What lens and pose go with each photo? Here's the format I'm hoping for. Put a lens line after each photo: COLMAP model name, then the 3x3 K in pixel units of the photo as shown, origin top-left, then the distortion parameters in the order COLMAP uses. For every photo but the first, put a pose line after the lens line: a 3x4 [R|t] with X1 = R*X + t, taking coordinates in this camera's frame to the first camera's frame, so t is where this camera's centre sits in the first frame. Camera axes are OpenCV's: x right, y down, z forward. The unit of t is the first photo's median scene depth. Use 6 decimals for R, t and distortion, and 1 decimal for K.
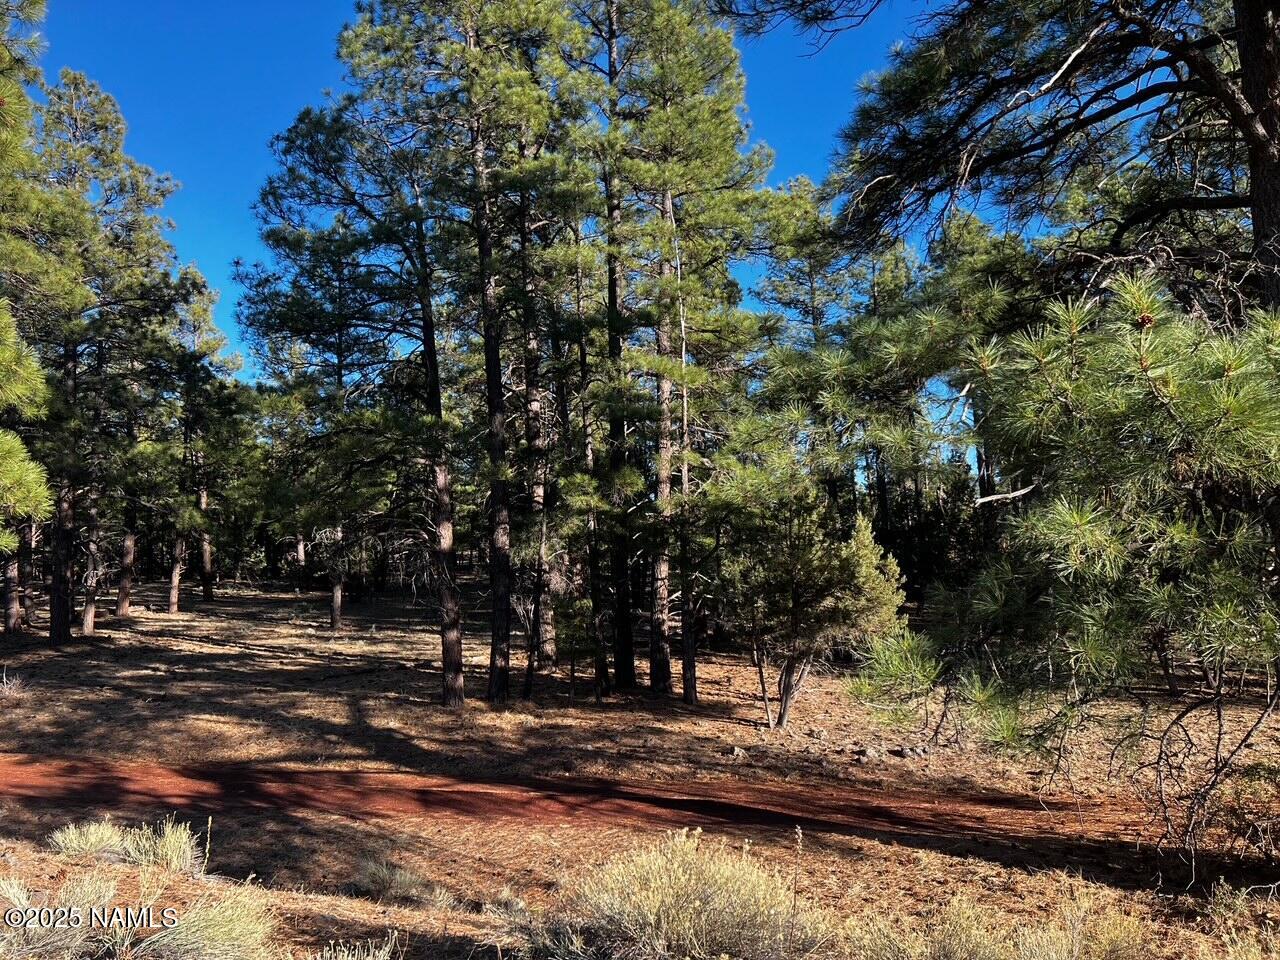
lens RADIAL K [[951.4, 0, 636.5], [0, 951.4, 486.6], [0, 0, 1]] dist [0.058750, -0.066675]
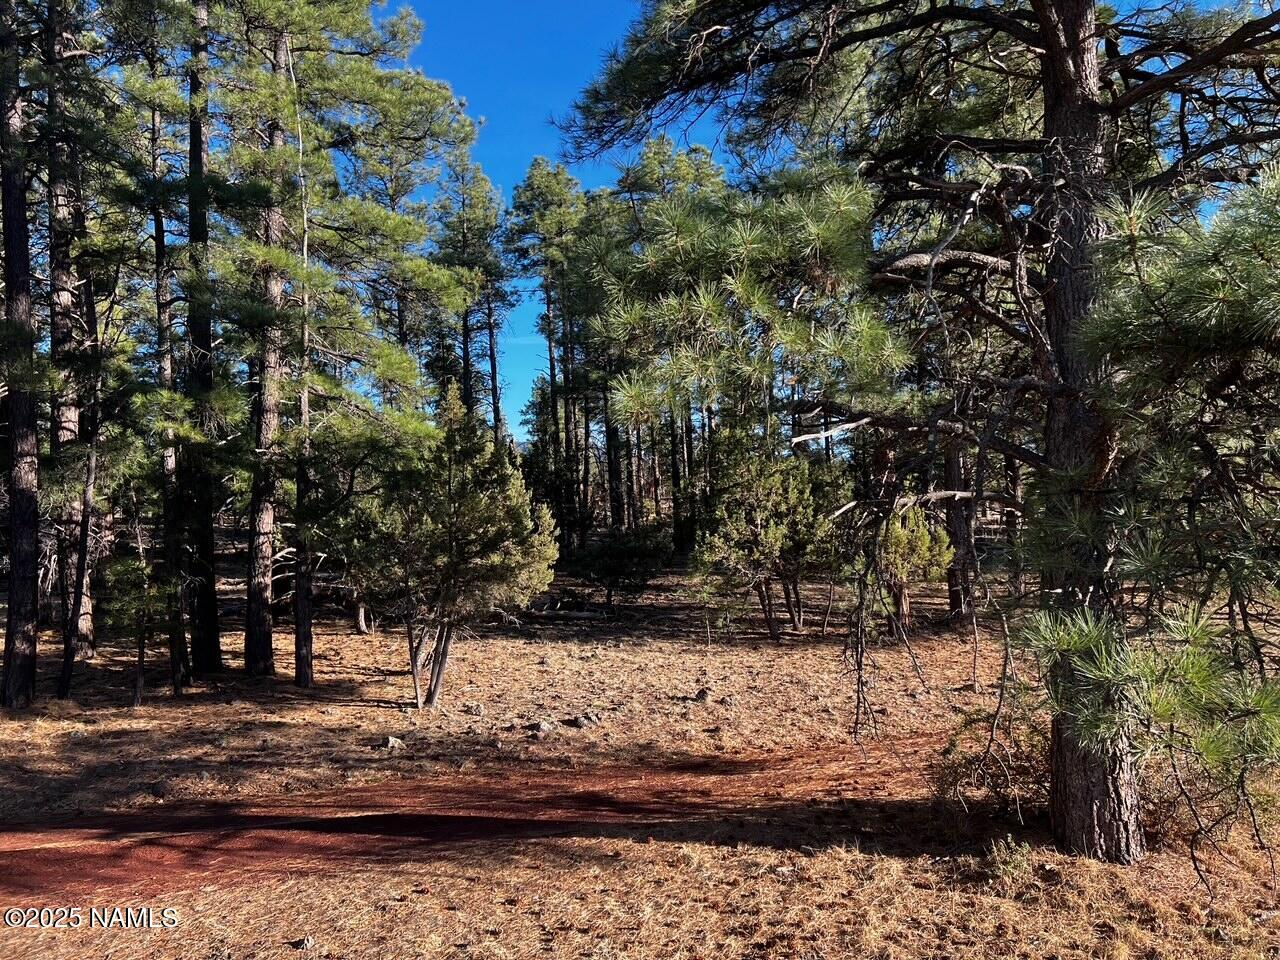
lens RADIAL K [[947.2, 0, 643.6], [0, 947.2, 484.6], [0, 0, 1]] dist [0.048843, -0.053938]
pose [[0.873910, 0.022683, 0.485558, -0.084805], [-0.045108, 0.998385, 0.034544, 0.015287], [-0.483991, -0.052091, 0.873521, 0.154702]]
